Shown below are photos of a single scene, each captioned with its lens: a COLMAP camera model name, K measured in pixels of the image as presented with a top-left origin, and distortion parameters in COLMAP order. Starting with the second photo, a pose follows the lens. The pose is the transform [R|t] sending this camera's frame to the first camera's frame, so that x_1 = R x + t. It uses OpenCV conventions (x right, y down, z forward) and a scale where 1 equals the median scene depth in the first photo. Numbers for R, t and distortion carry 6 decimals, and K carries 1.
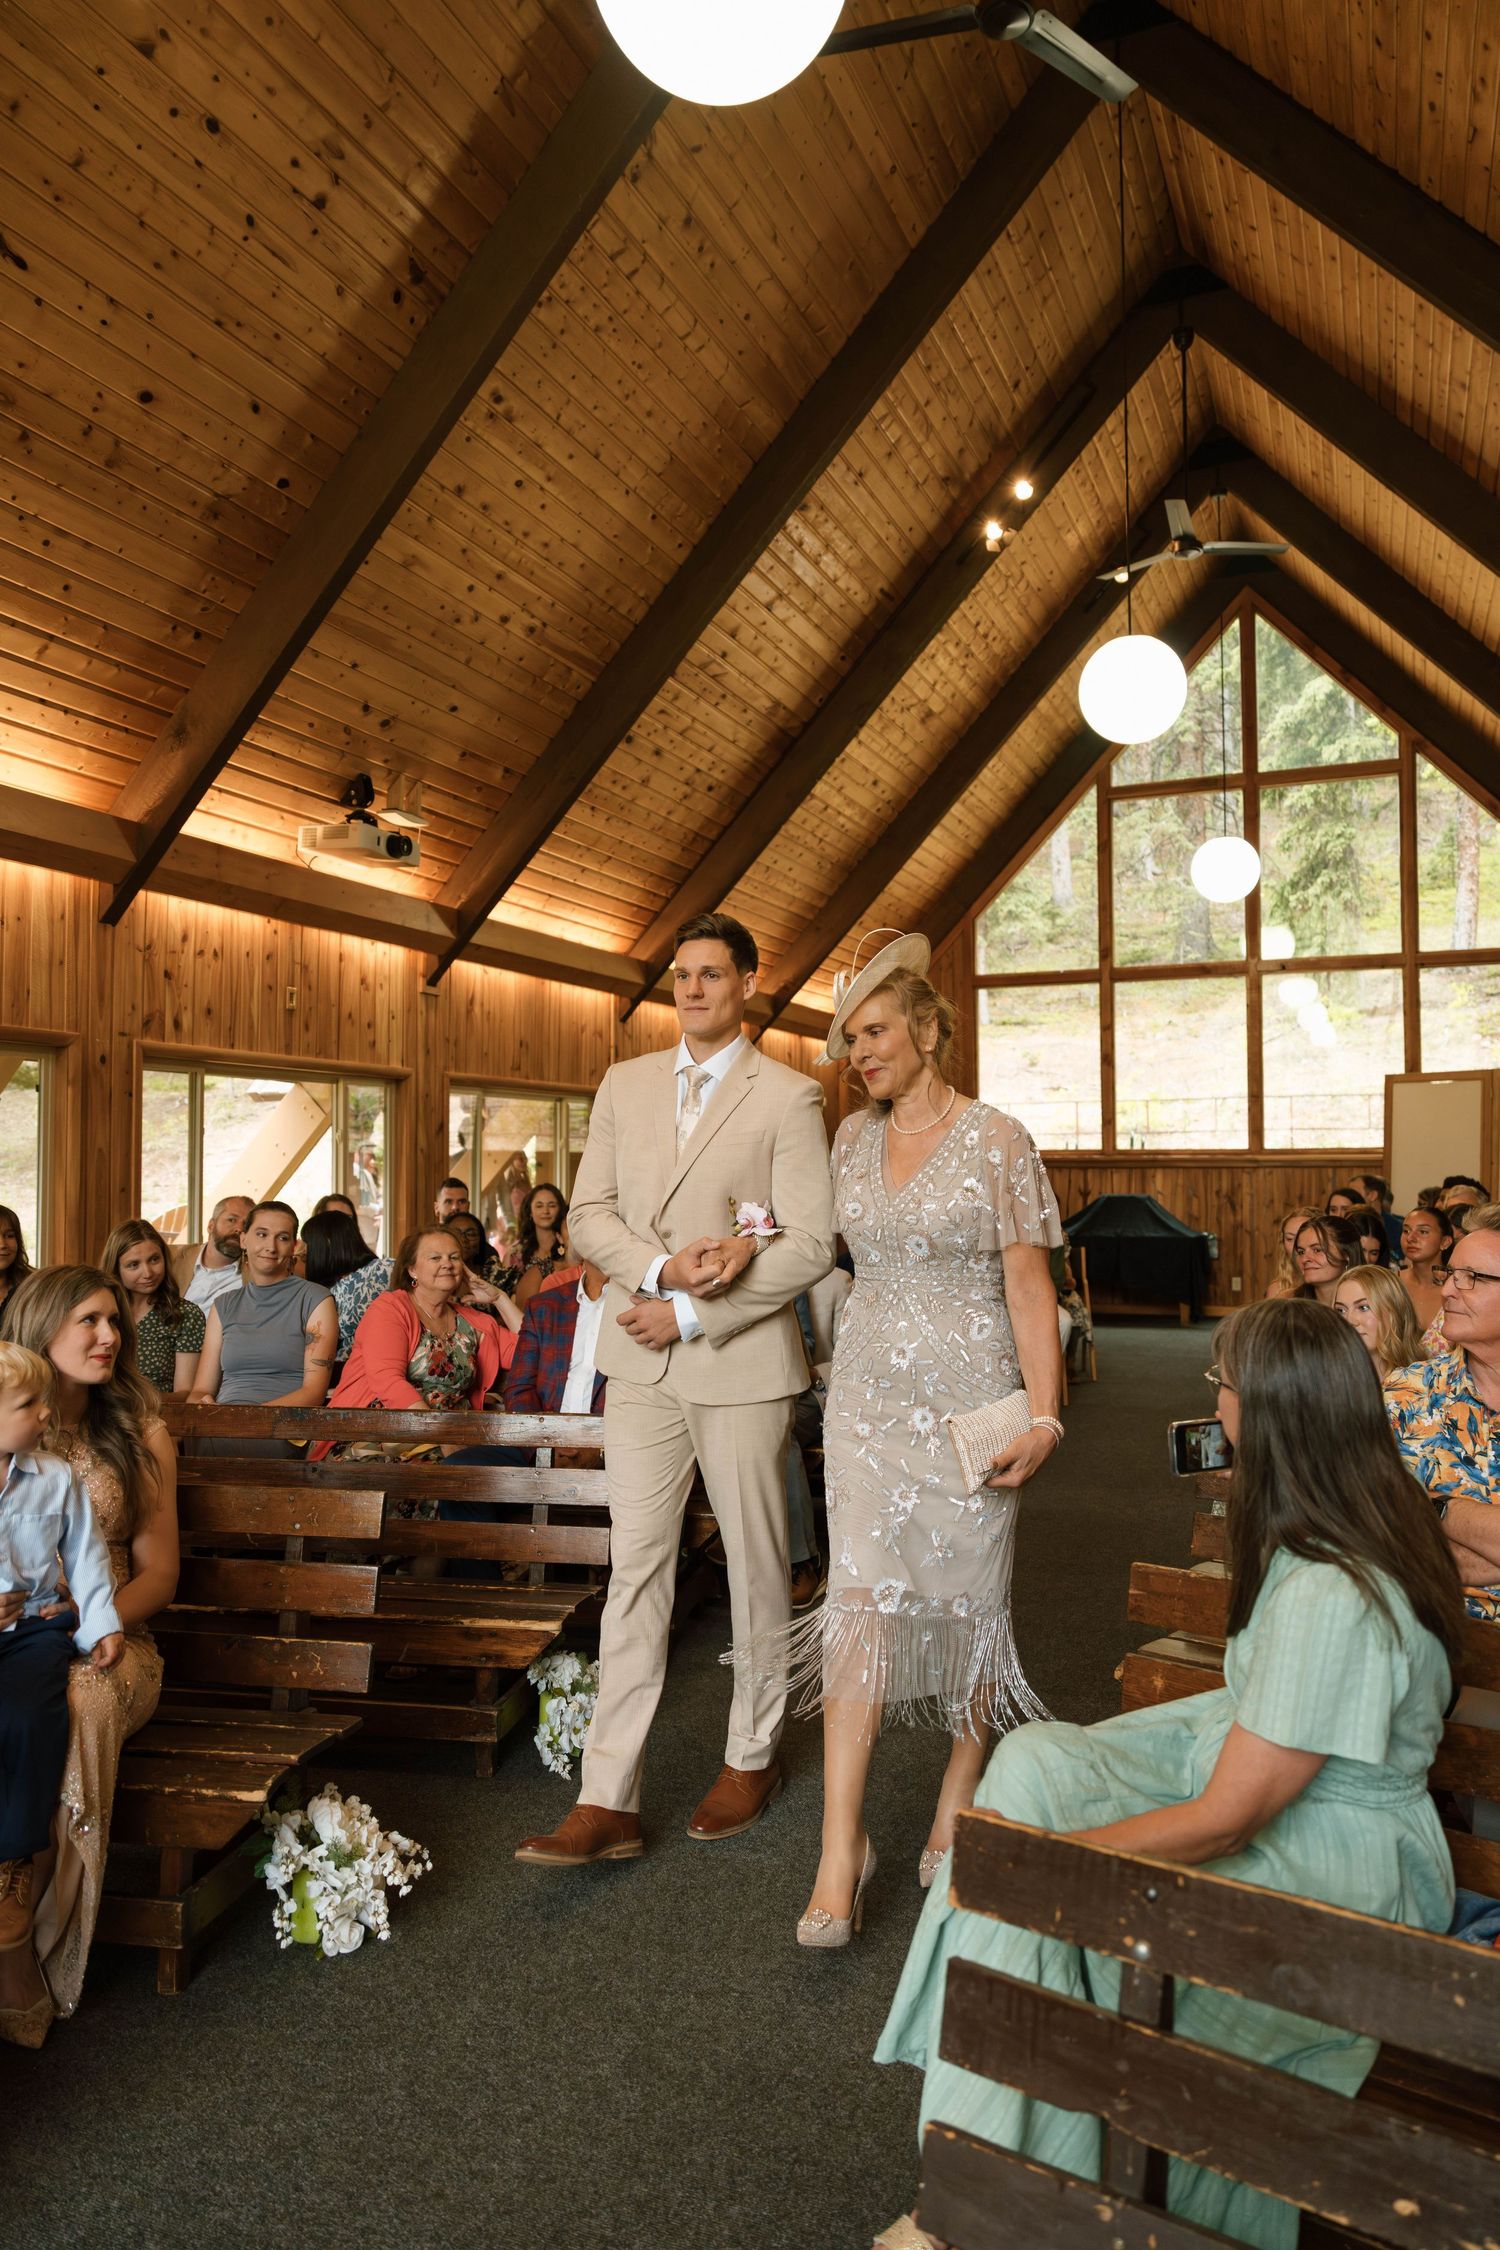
lens RADIAL K [[1534.0, 0, 752.8], [0, 1534.0, 1113.2], [0, 0, 1]] dist [-0.003227, 0.001748]
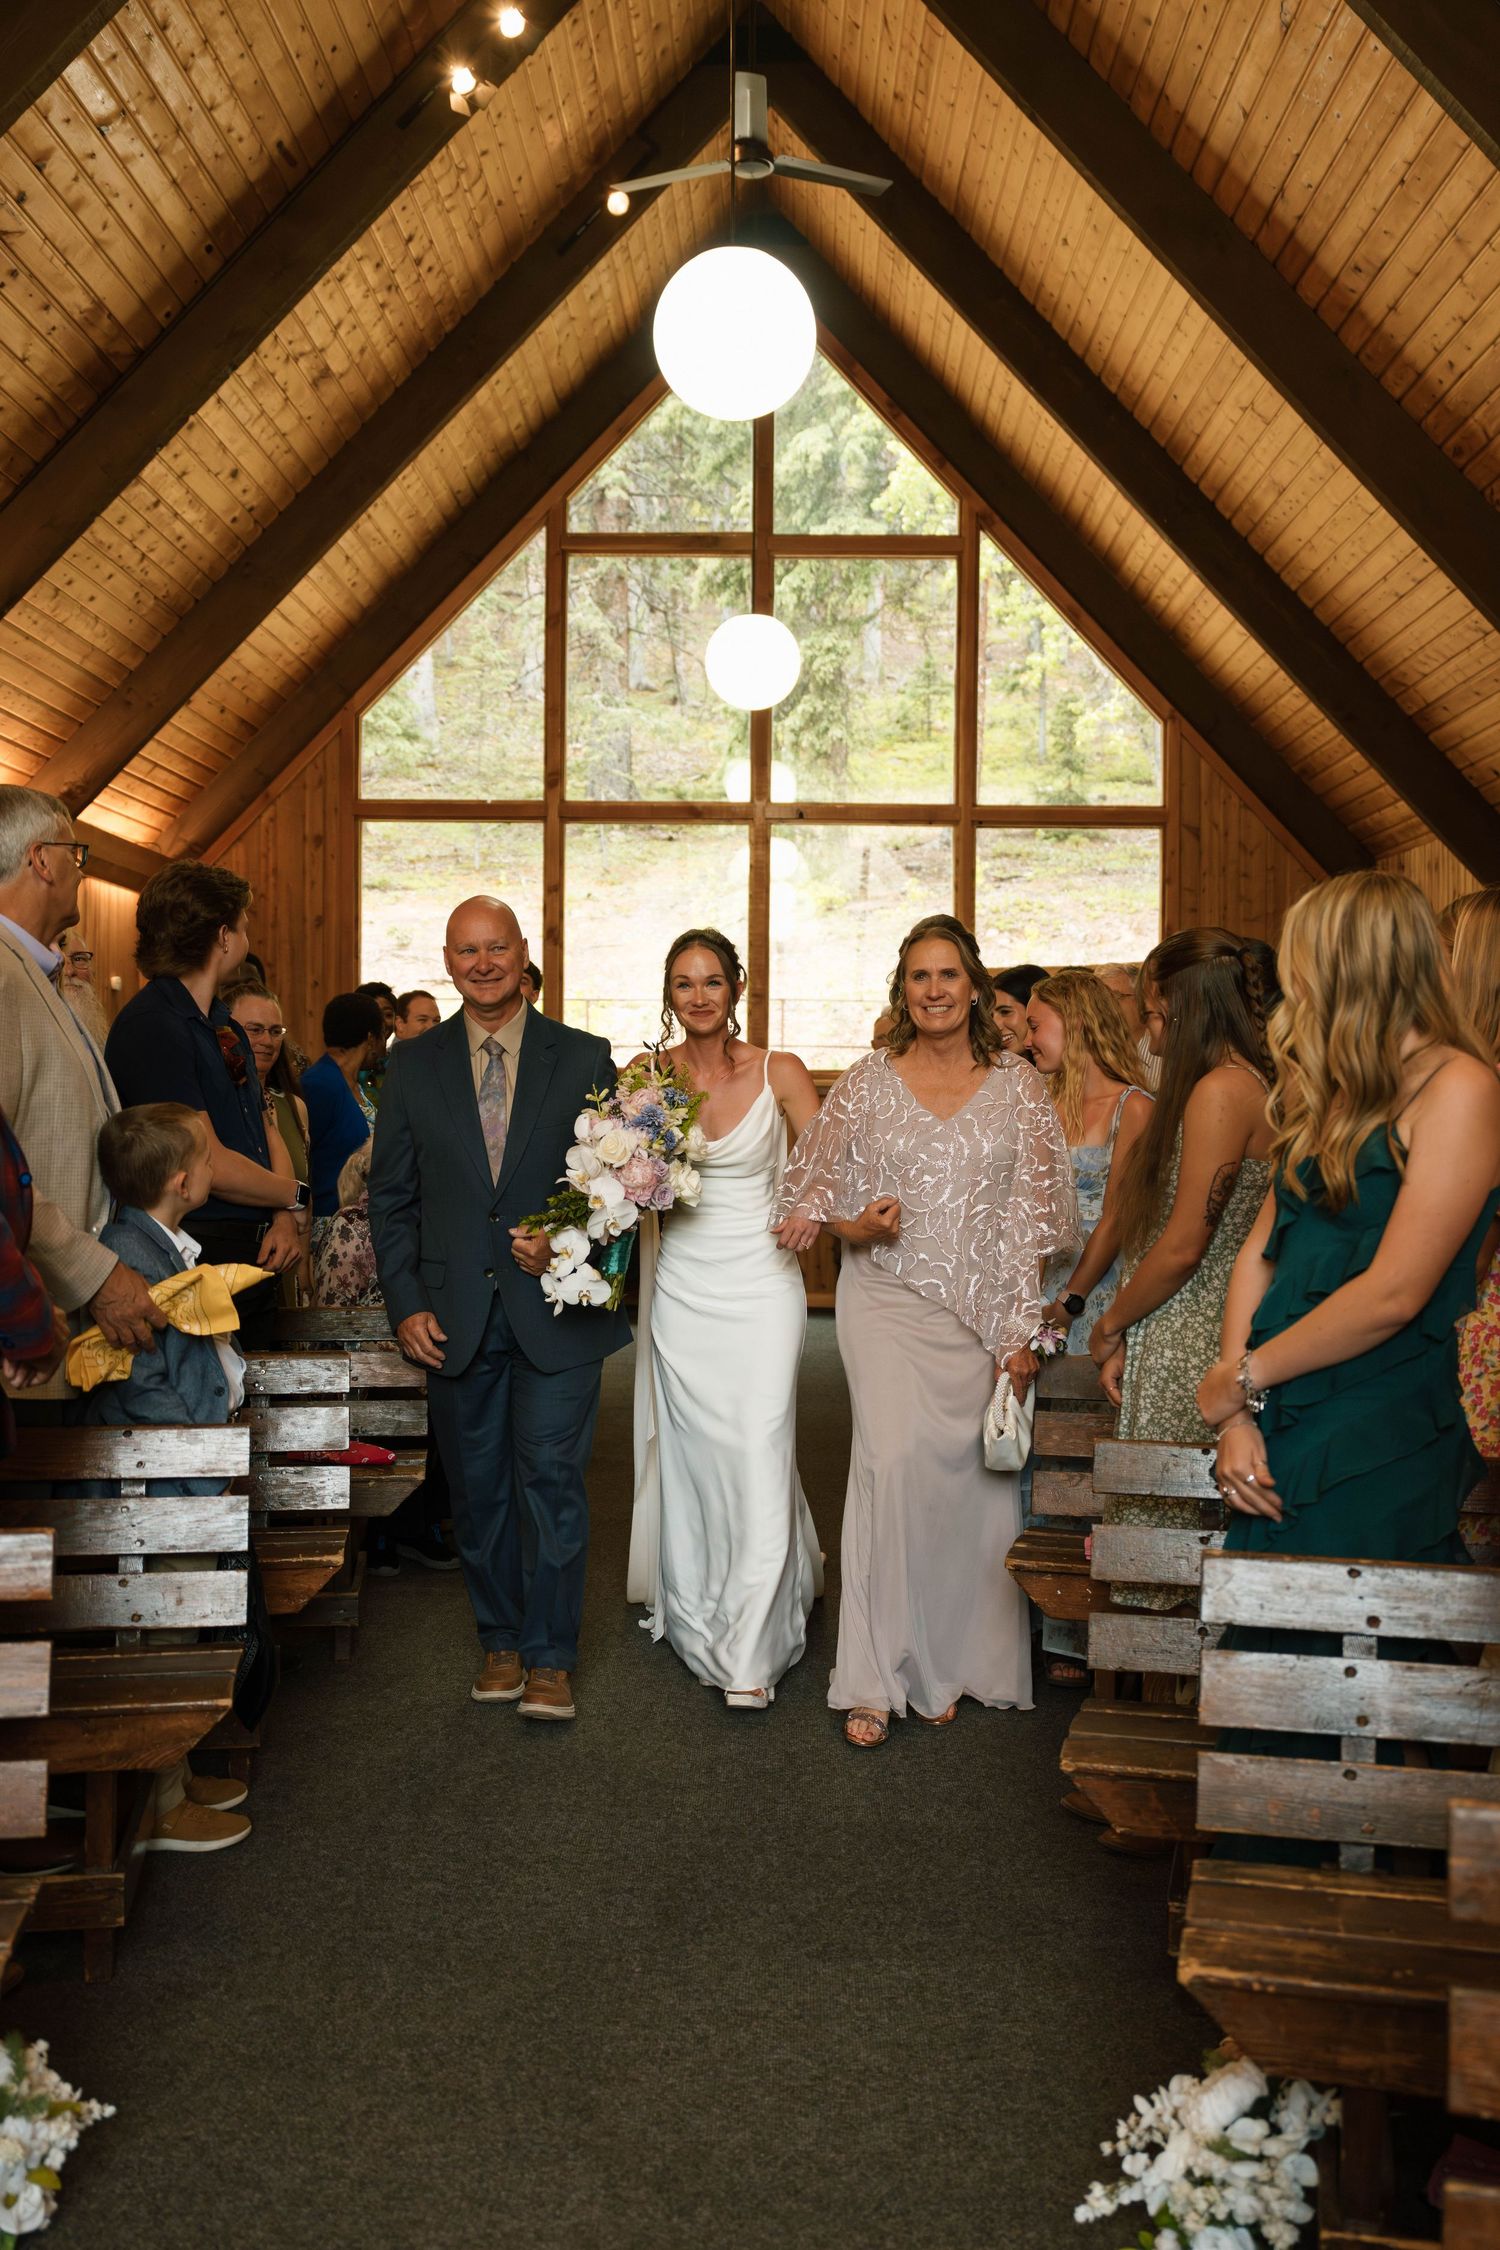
lens RADIAL K [[2125.4, 0, 750.5], [0, 2125.4, 1138.0], [0, 0, 1]] dist [-0.002861, 0.000000]
pose [[0.928593, 0.008843, 0.370995, -0.046202], [-0.027779, 0.998568, 0.045730, 0.011461], [-0.370060, -0.052770, 0.927508, 0.102254]]
